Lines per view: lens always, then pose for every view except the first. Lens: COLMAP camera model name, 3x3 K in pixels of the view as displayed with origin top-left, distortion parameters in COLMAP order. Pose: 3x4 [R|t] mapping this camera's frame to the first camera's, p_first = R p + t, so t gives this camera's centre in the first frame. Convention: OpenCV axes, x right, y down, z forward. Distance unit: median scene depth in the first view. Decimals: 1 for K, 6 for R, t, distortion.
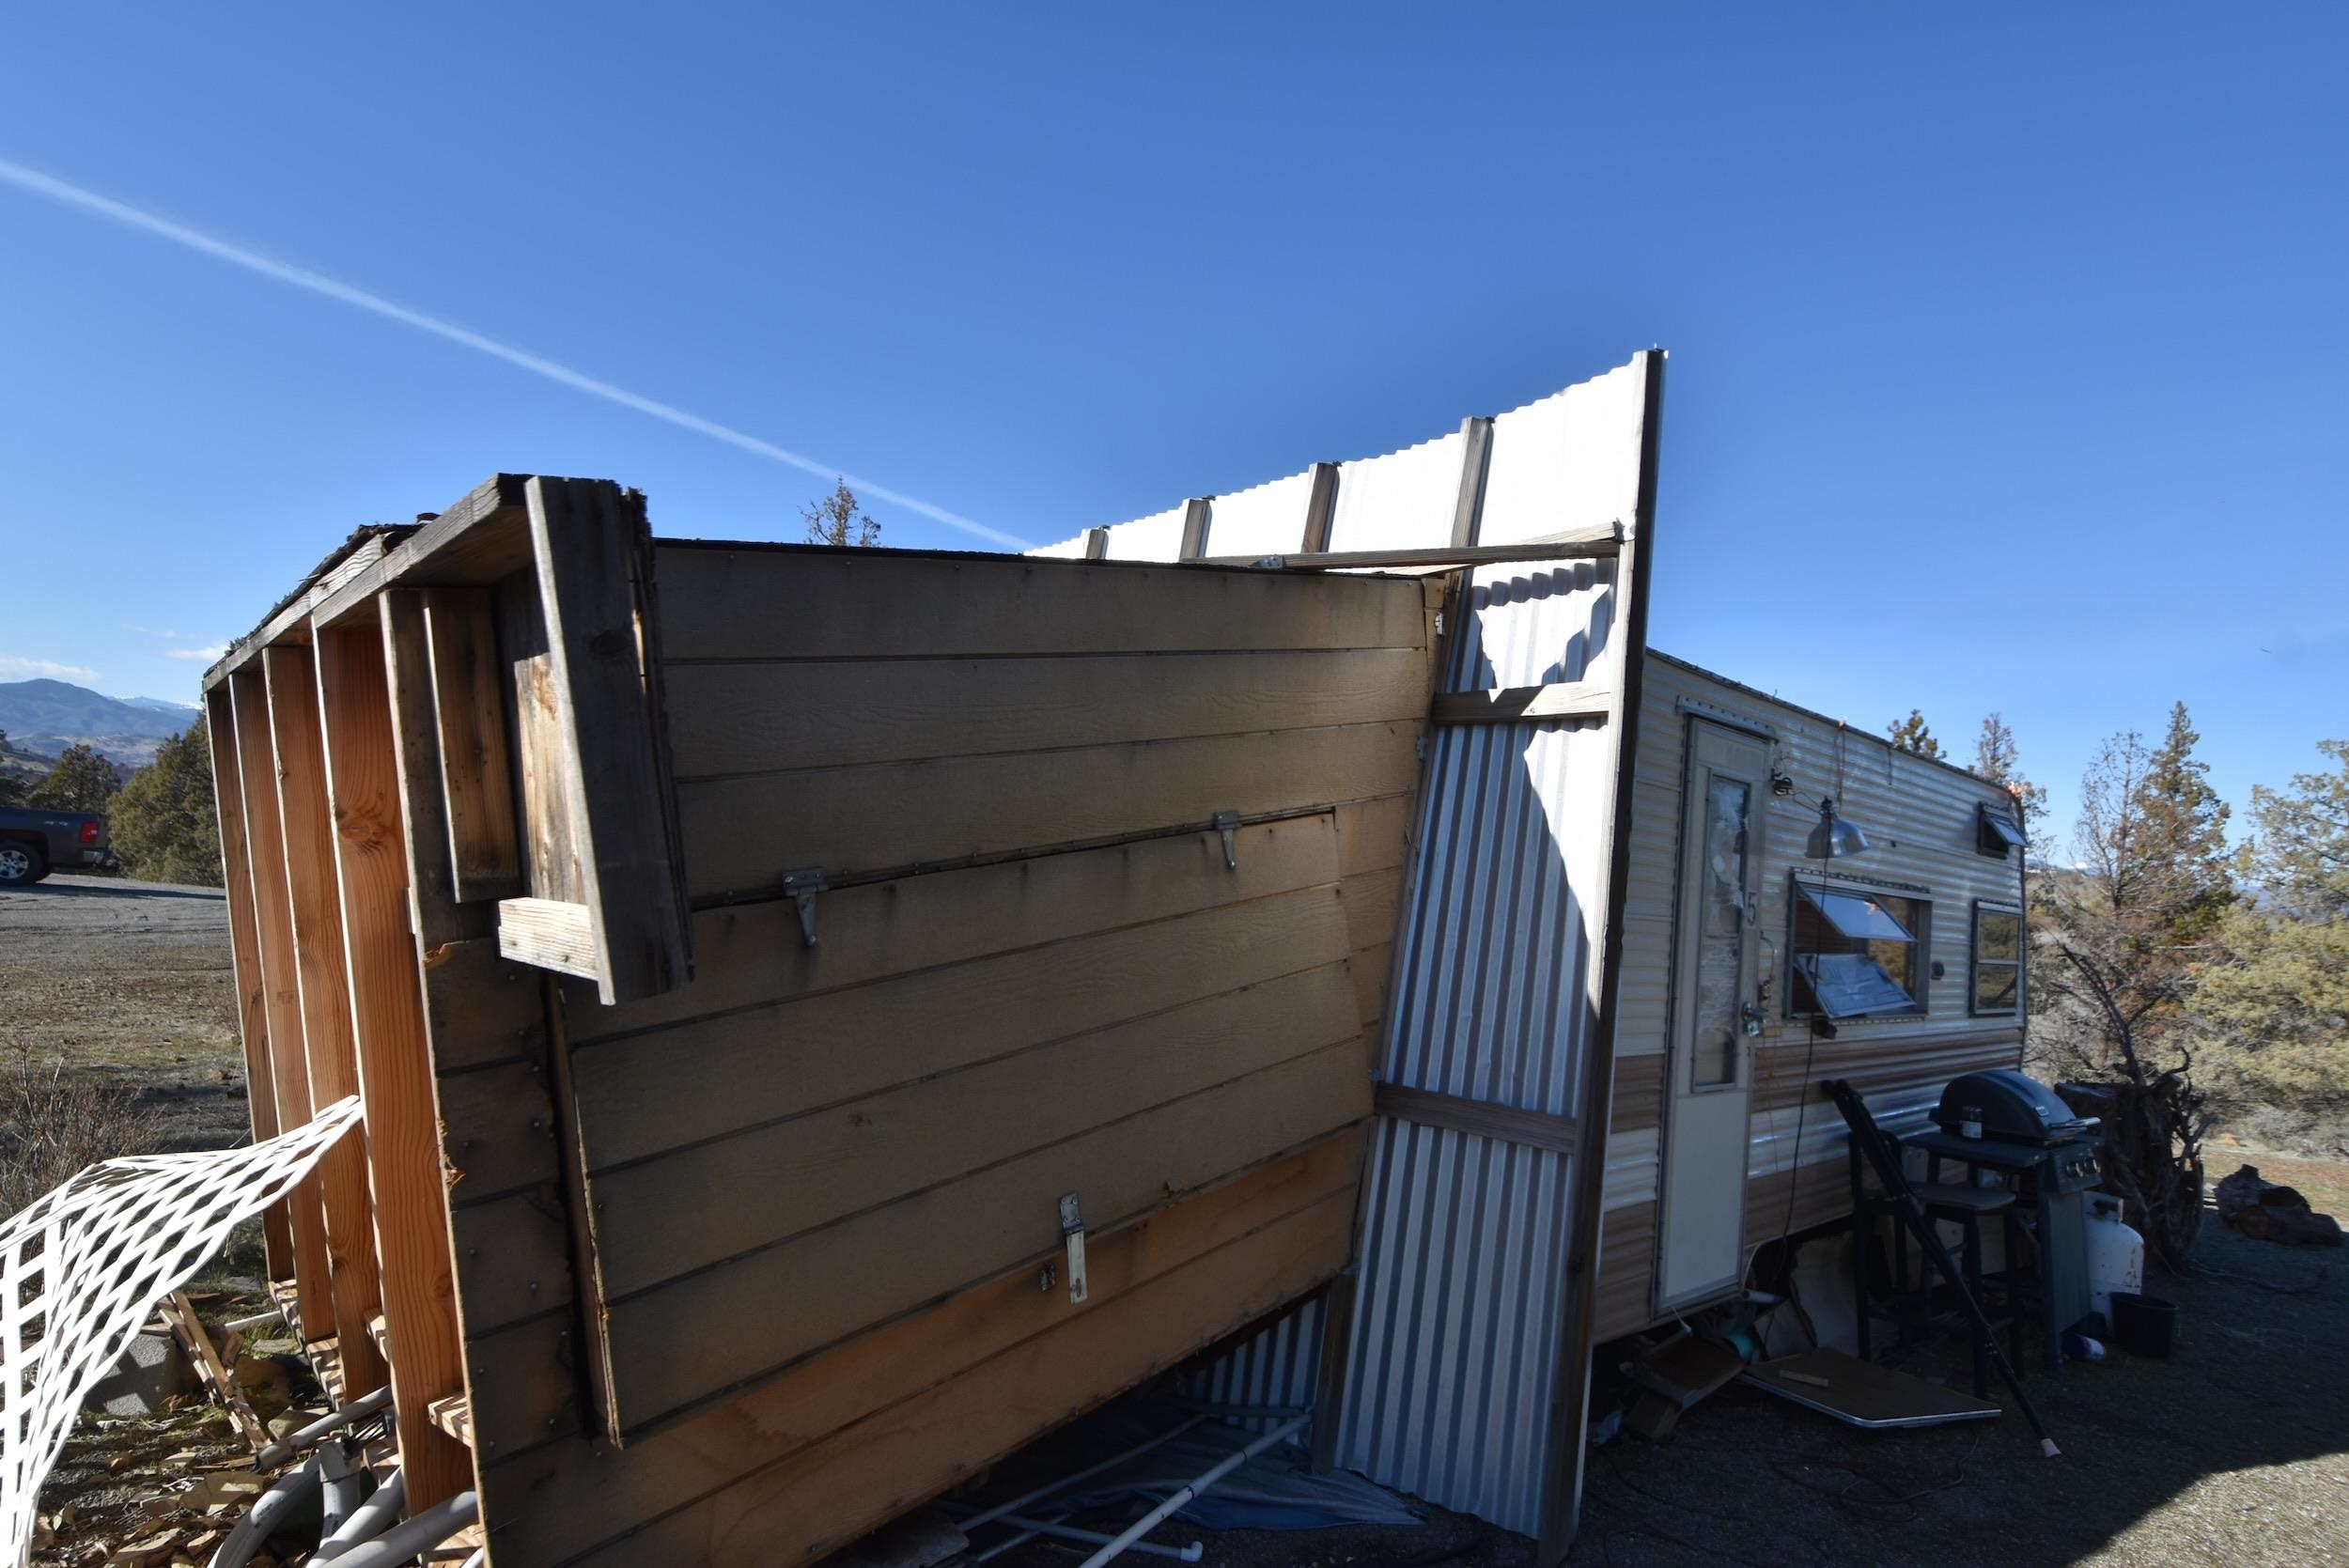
lens RADIAL K [[1250.4, 0, 1165.7], [0, 1250.4, 783.7], [0, 0, 1]] dist [0.000714, -0.009267]
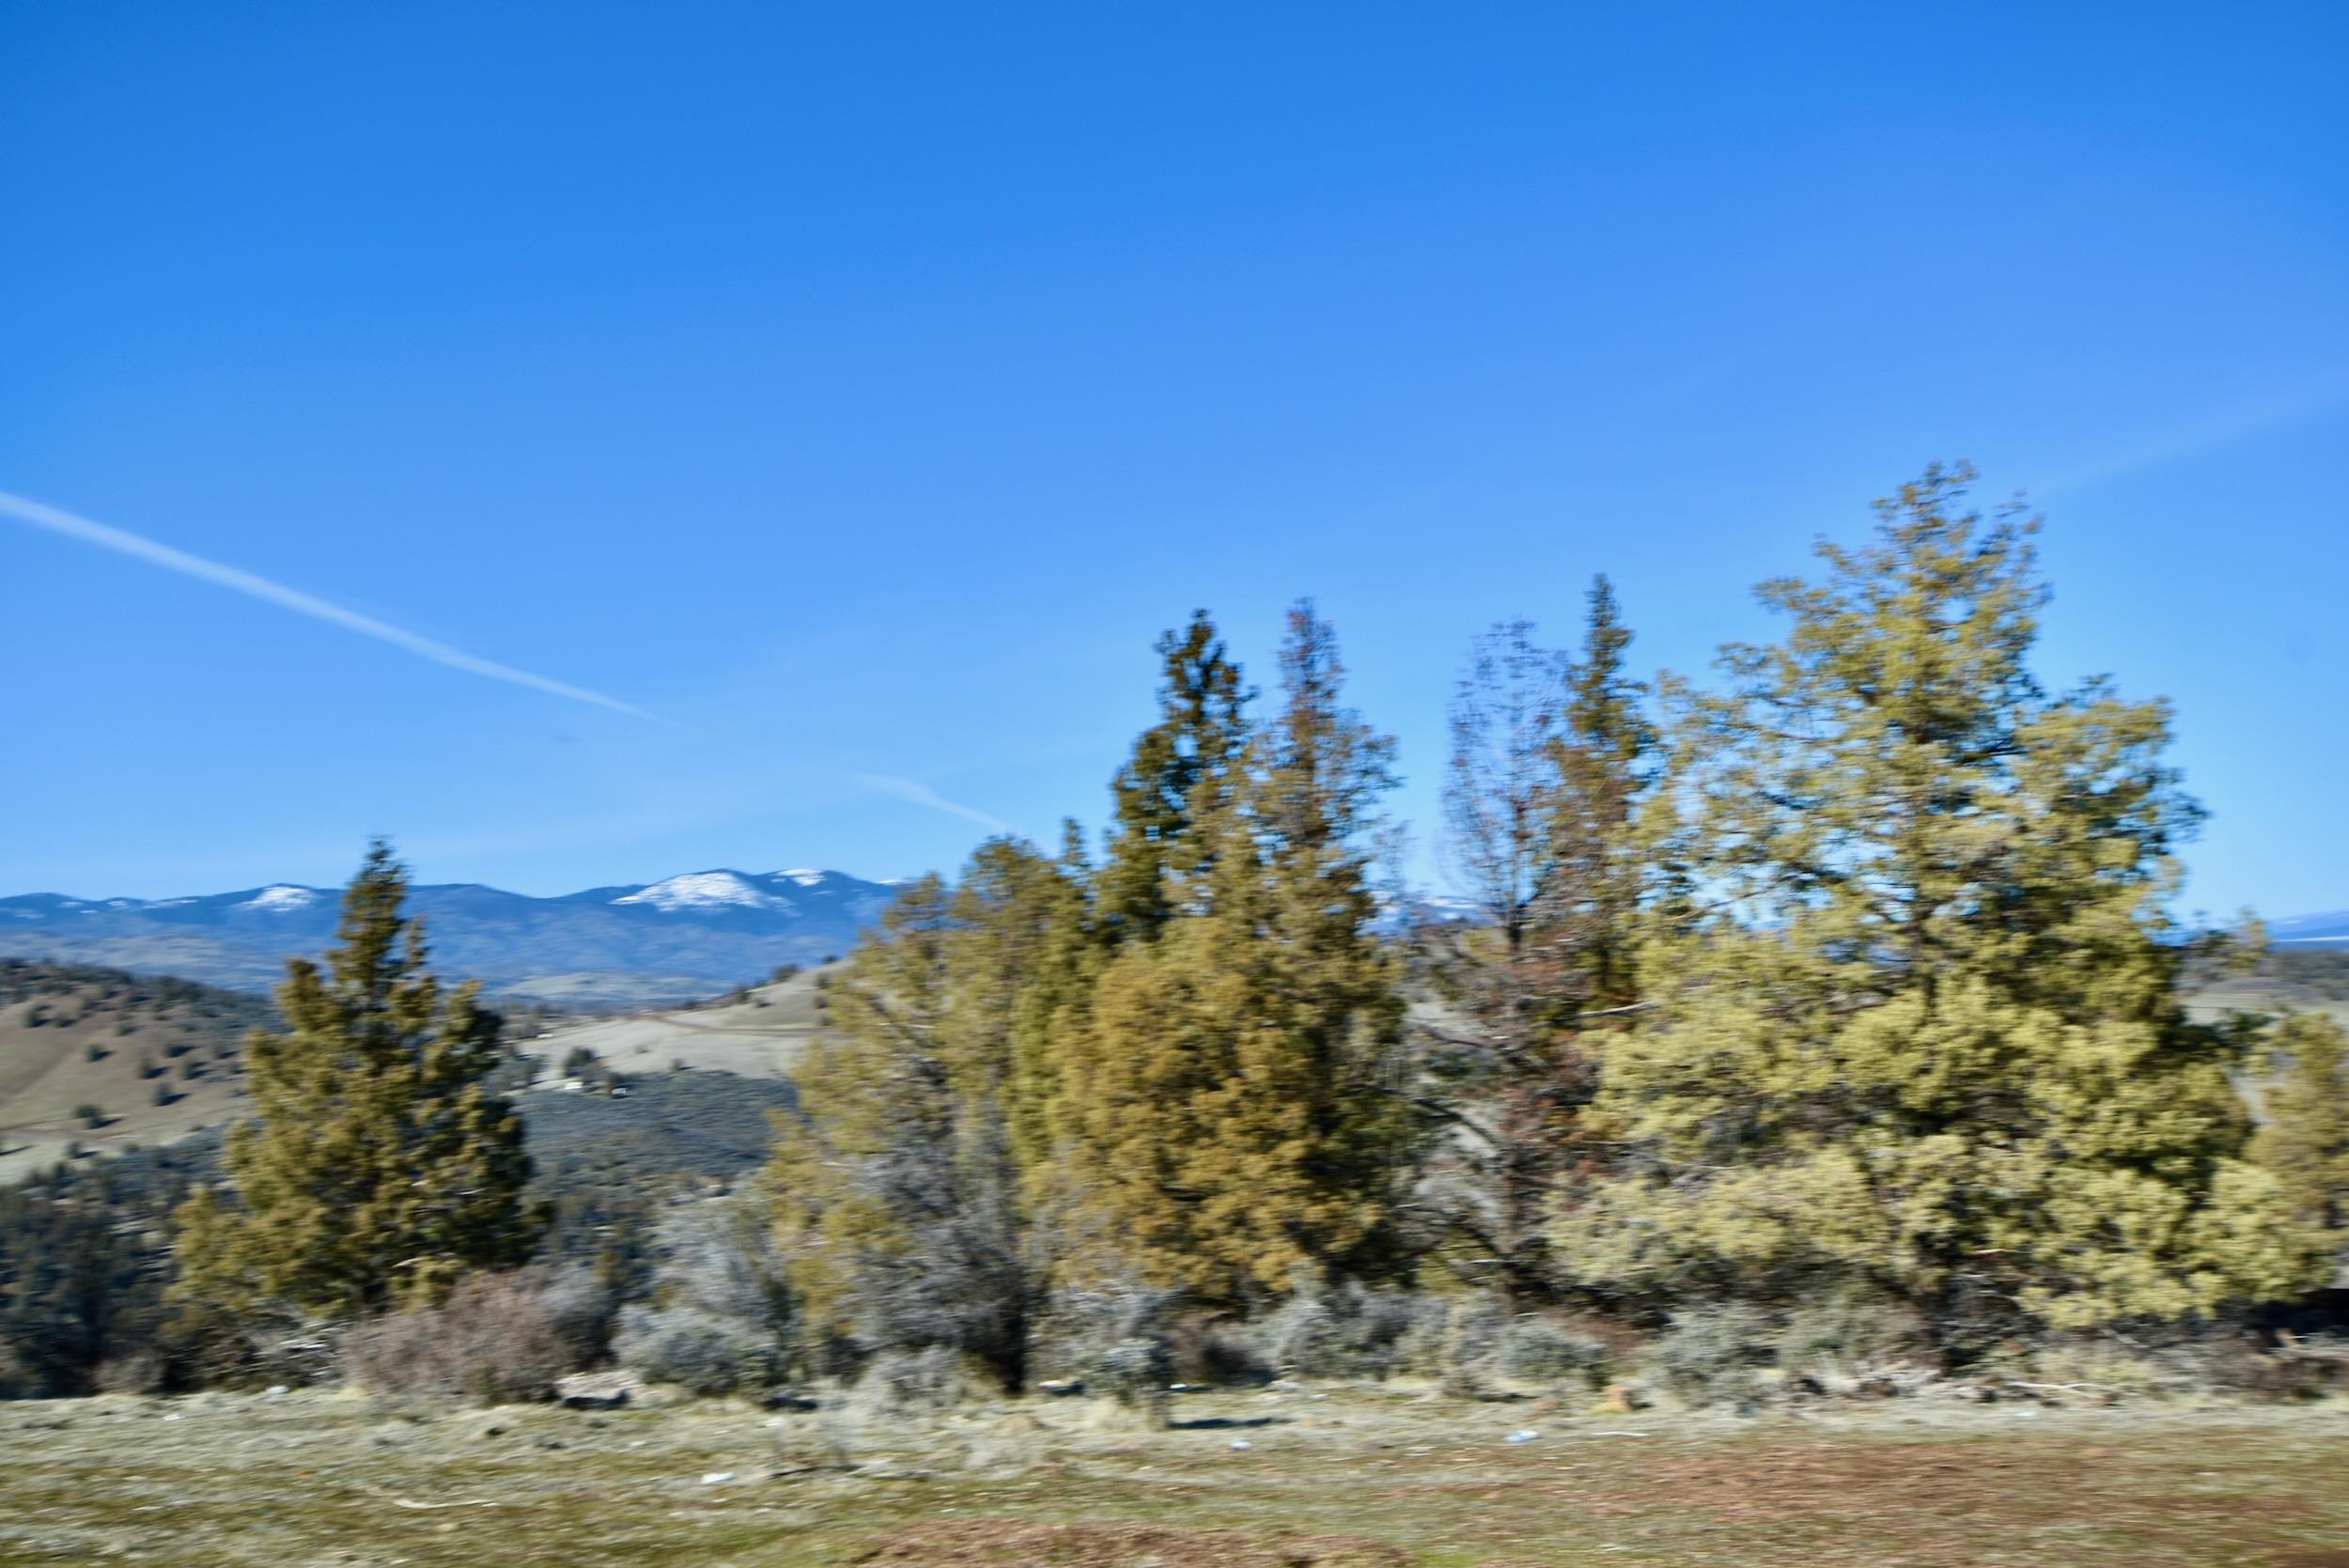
lens RADIAL K [[2379.9, 0, 1136.6], [0, 2379.9, 794.2], [0, 0, 1]] dist [-0.015461, 0.000000]
pose [[0.898559, -0.057131, 0.435119, 0.257238], [0.067582, 0.997677, -0.008566, 0.045940], [-0.433619, 0.037104, 0.900332, 0.218054]]
